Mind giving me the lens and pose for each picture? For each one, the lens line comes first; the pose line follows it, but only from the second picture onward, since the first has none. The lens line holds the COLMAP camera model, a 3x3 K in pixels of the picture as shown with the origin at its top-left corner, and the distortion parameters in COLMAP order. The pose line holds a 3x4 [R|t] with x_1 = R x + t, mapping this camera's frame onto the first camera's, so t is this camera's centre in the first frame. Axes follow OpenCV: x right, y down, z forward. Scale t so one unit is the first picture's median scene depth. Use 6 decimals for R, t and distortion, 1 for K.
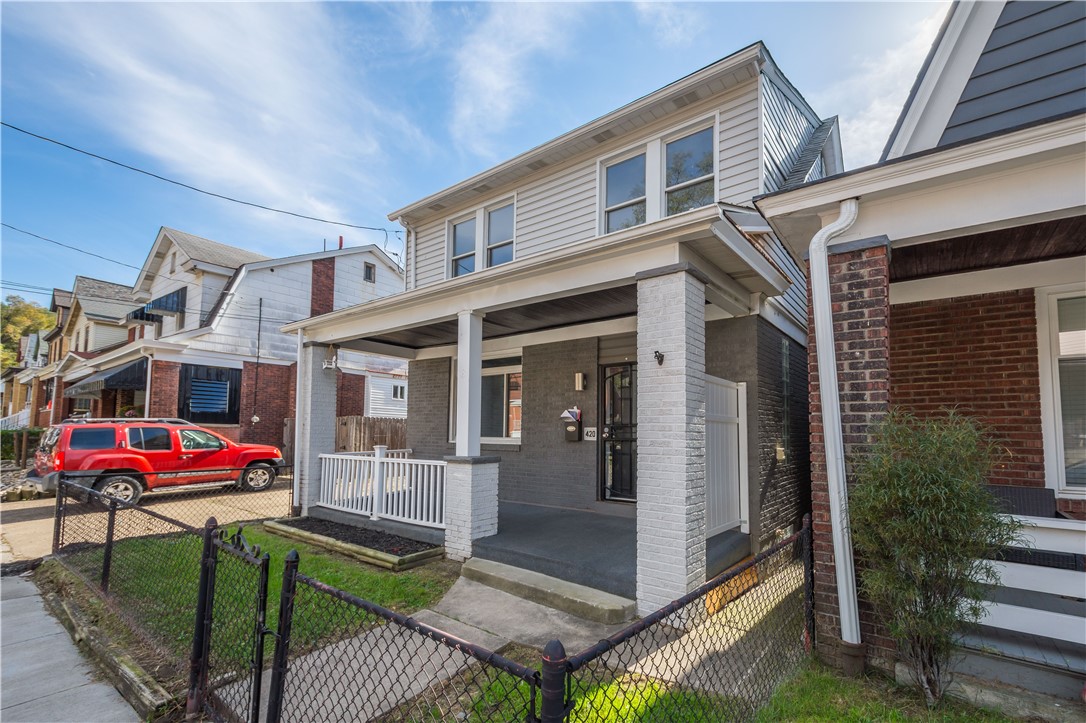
lens RADIAL K [[480.0, 0, 560.9], [0, 480.0, 403.2], [0, 0, 1]] dist [0.001673, -0.000066]
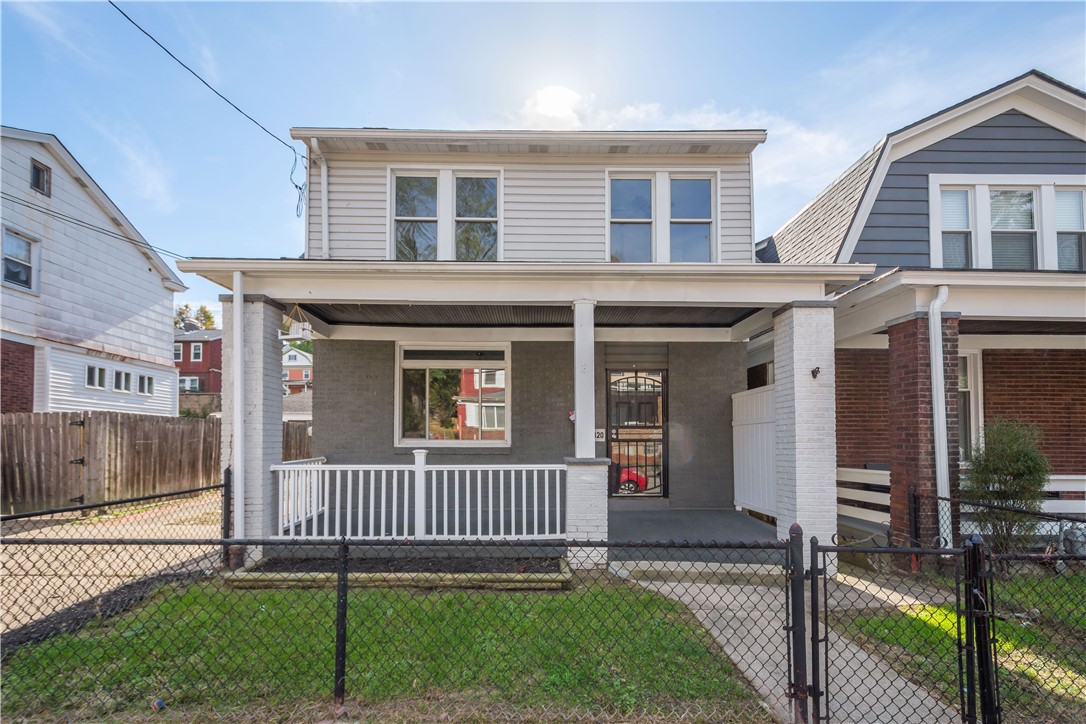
lens RADIAL K [[479.7, 0, 543.5], [0, 479.7, 429.2], [0, 0, 1]] dist [0.001412, -0.000185]
pose [[0.783623, 0.008011, 0.621185, -0.783137], [-0.032642, 0.999067, 0.028294, 0.029657], [-0.620379, -0.042448, 0.783153, 0.301977]]
